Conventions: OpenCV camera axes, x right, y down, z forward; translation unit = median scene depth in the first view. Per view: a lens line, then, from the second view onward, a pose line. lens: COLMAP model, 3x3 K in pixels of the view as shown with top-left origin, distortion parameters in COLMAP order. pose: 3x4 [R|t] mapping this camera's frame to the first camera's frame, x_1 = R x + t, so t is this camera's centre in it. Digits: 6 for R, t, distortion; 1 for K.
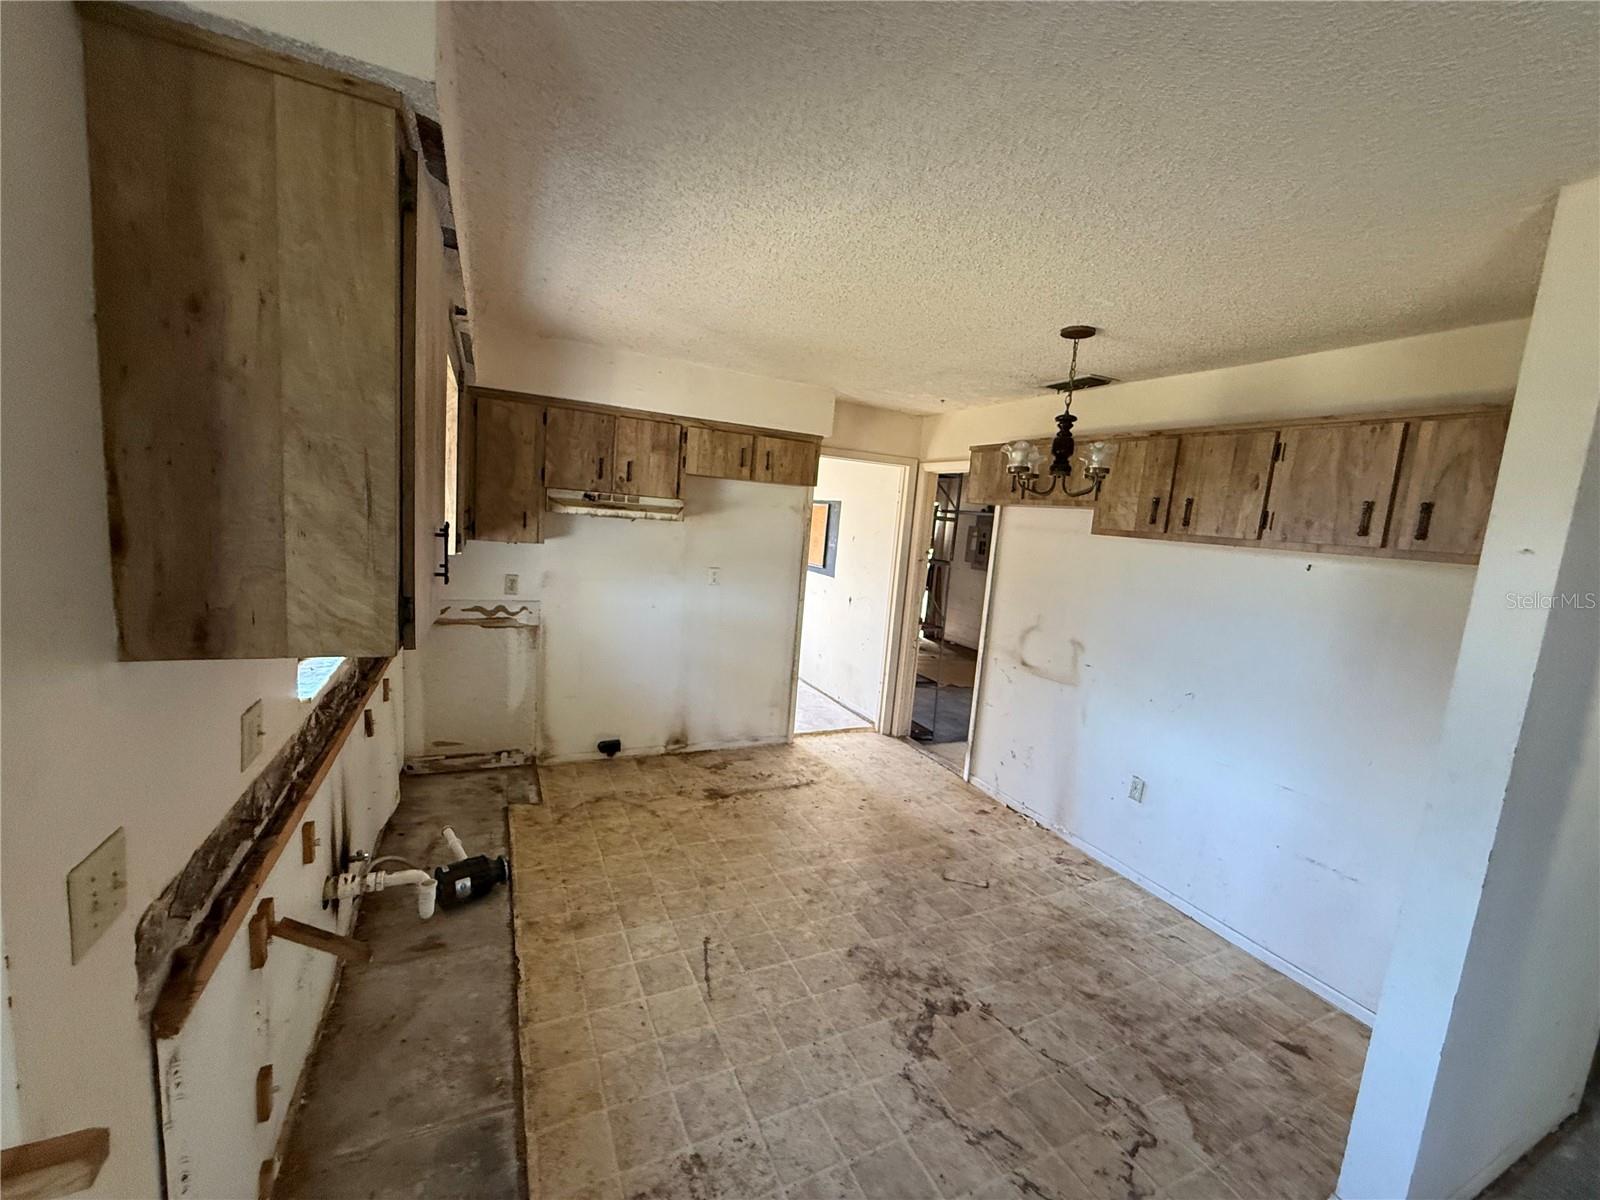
lens RADIAL K [[634.7, 0, 799.7], [0, 634.7, 590.0], [0, 0, 1]] dist [-0.011097, 0.000664]
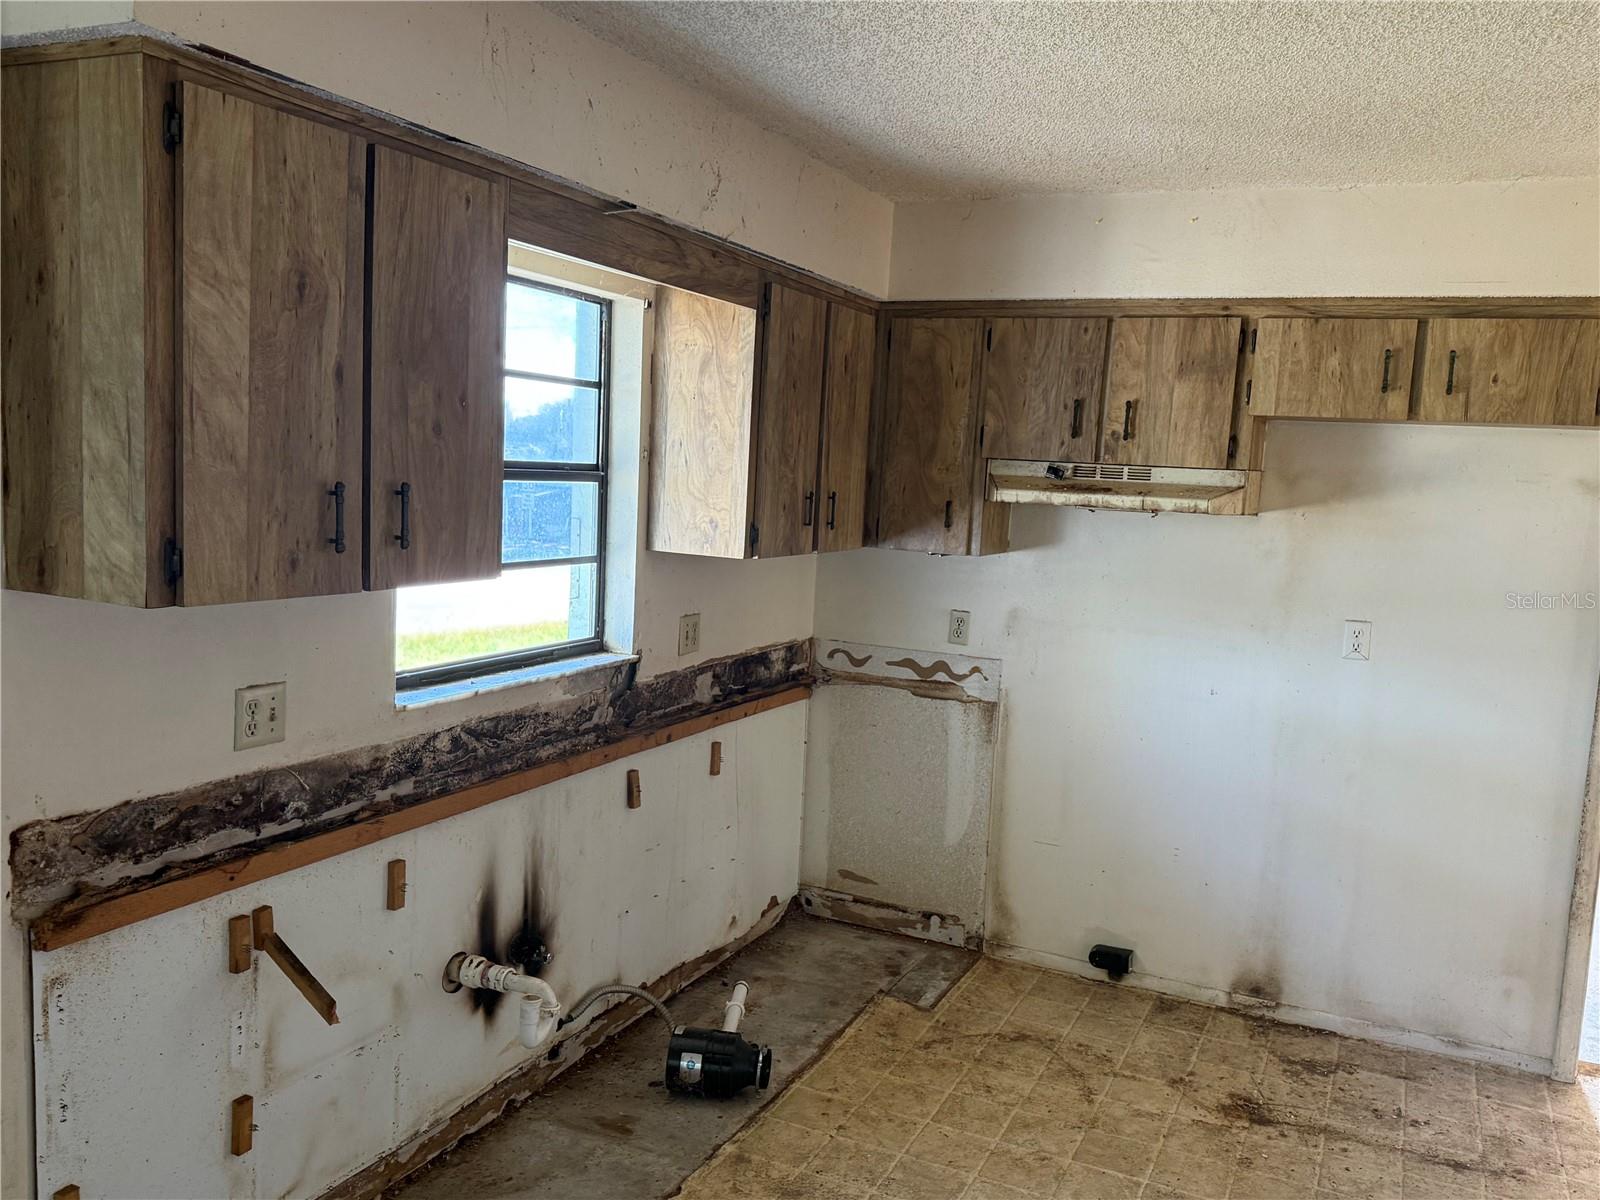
lens RADIAL K [[1285.2, 0, 798.1], [0, 1285.2, 591.1], [0, 0, 1]] dist [0.050827, -0.089593]
pose [[0.633003, 0.029618, -0.773583, 0.374662], [-0.091303, 0.995150, -0.036610, 0.015770], [0.768747, 0.093805, 0.632637, 0.133796]]
